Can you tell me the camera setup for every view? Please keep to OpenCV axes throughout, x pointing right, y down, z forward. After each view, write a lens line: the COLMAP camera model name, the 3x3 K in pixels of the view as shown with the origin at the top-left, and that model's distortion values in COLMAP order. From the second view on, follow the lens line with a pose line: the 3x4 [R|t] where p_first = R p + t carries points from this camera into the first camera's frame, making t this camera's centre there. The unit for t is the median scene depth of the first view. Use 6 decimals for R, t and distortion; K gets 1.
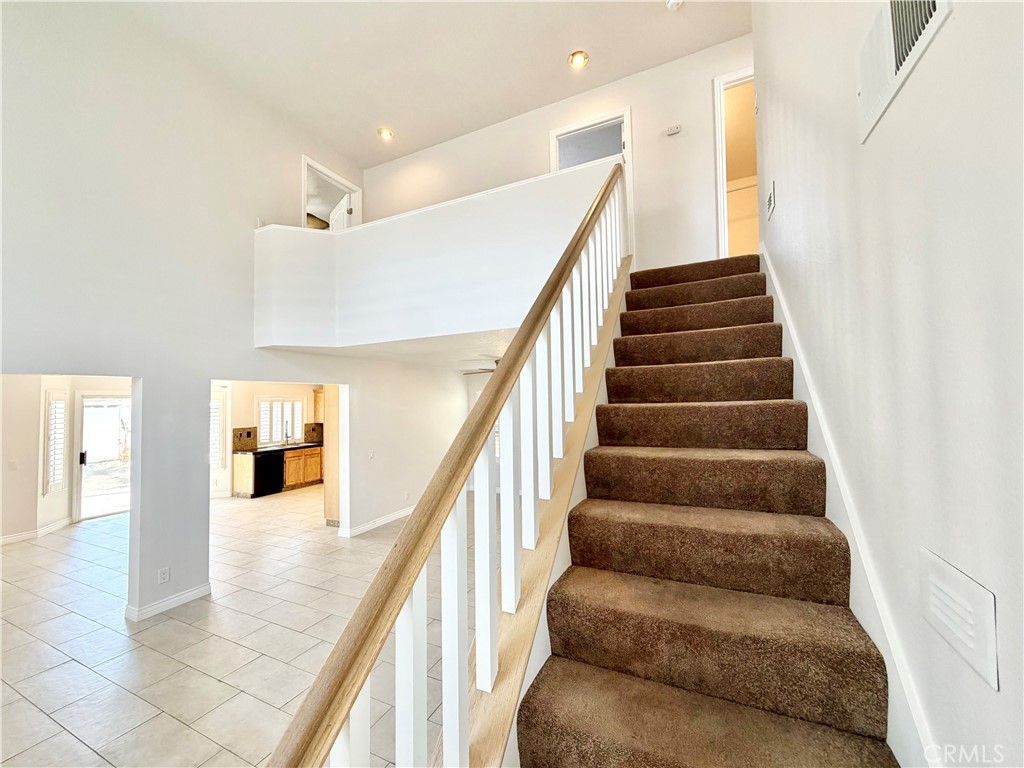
lens RADIAL K [[409.1, 0, 512.1], [0, 409.1, 384.4], [0, 0, 1]] dist [0.001252, 0.000380]
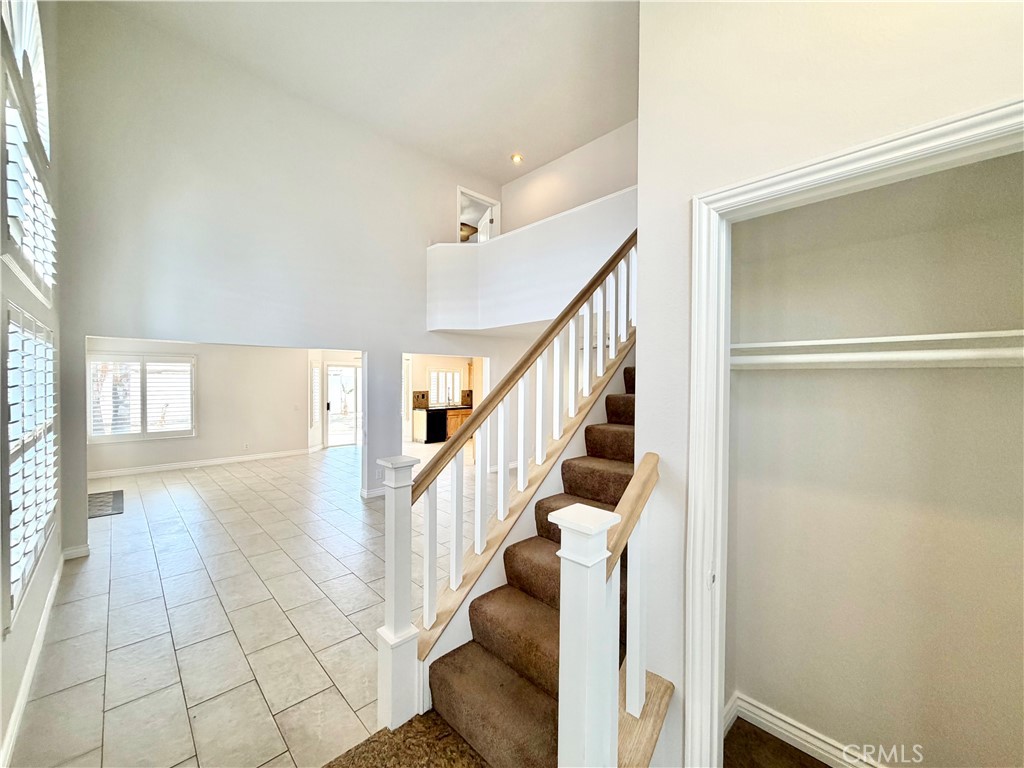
lens RADIAL K [[409.1, 0, 513.9], [0, 409.1, 383.9], [0, 0, 1]] dist [0.001252, 0.000380]
pose [[0.938919, 0.026738, -0.343098, 0.108409], [-0.008693, 0.998502, 0.054024, 0.011219], [0.344028, -0.047742, 0.937745, -0.176163]]
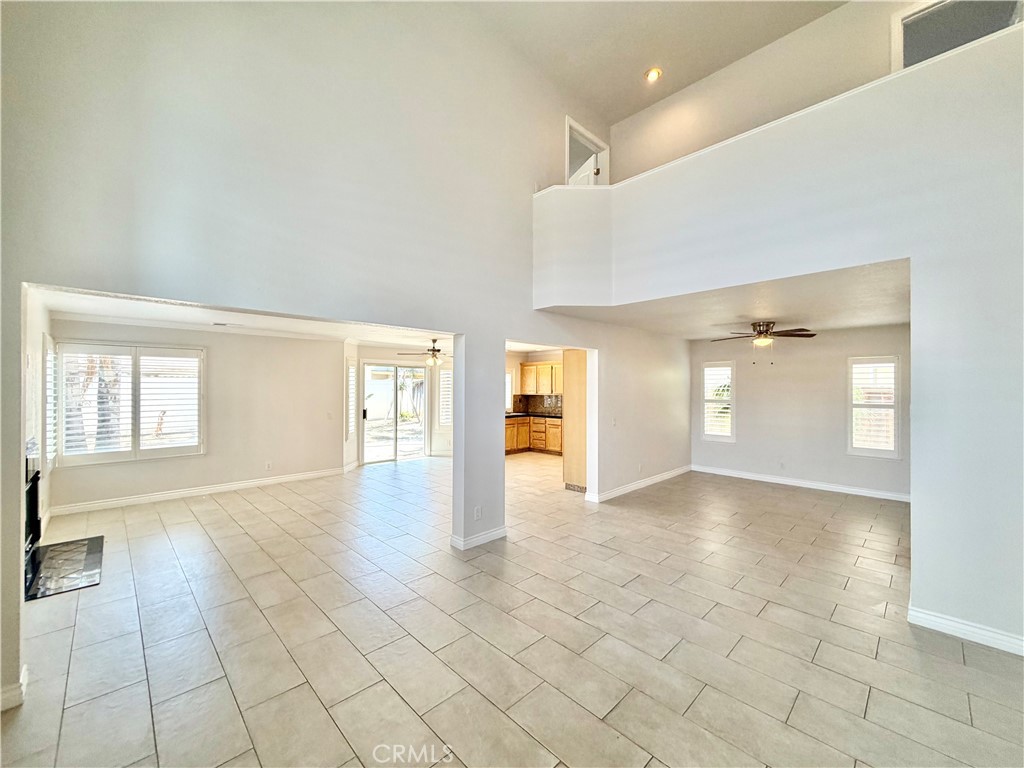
lens RADIAL K [[409.1, 0, 513.6], [0, 409.1, 383.0], [0, 0, 1]] dist [0.001252, 0.000380]
pose [[0.941326, 0.019027, -0.336962, -0.223411], [-0.007705, 0.999361, 0.034906, 0.042558], [0.337410, -0.030262, 0.940871, 0.001007]]
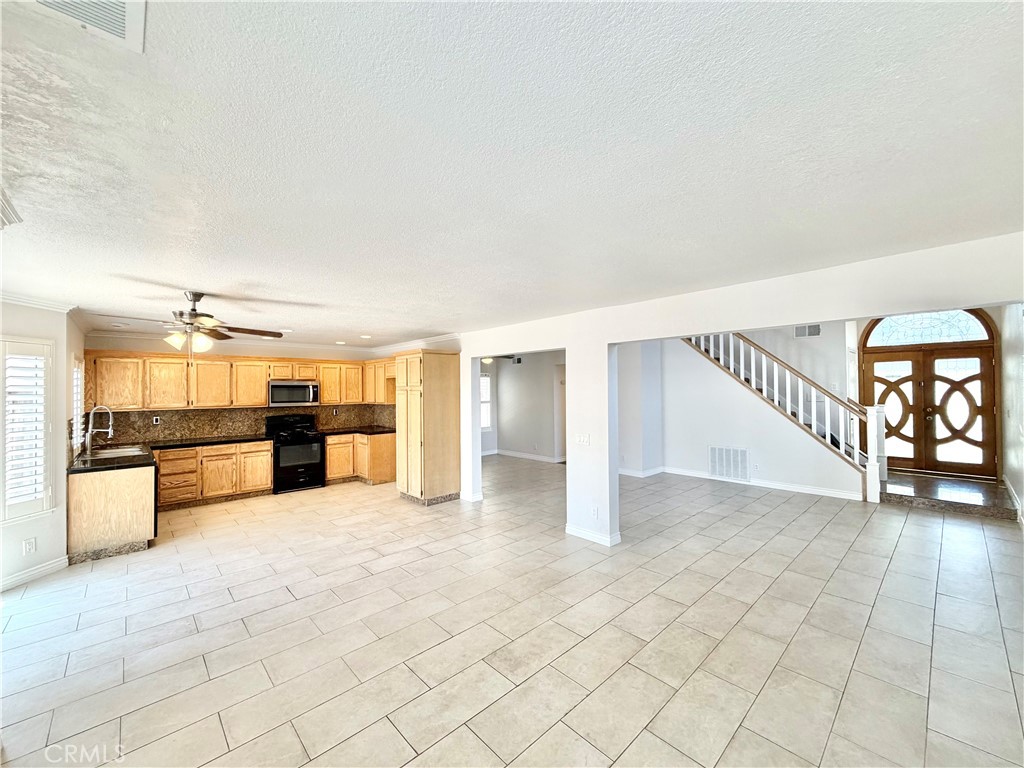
lens RADIAL K [[409.1, 0, 504.6], [0, 409.1, 383.3], [0, 0, 1]] dist [0.001252, 0.000380]
pose [[0.373557, 0.028981, 0.927154, -1.182613], [-0.033682, 0.999276, -0.017665, 0.072649], [-0.926996, -0.024630, 0.374263, 0.468675]]
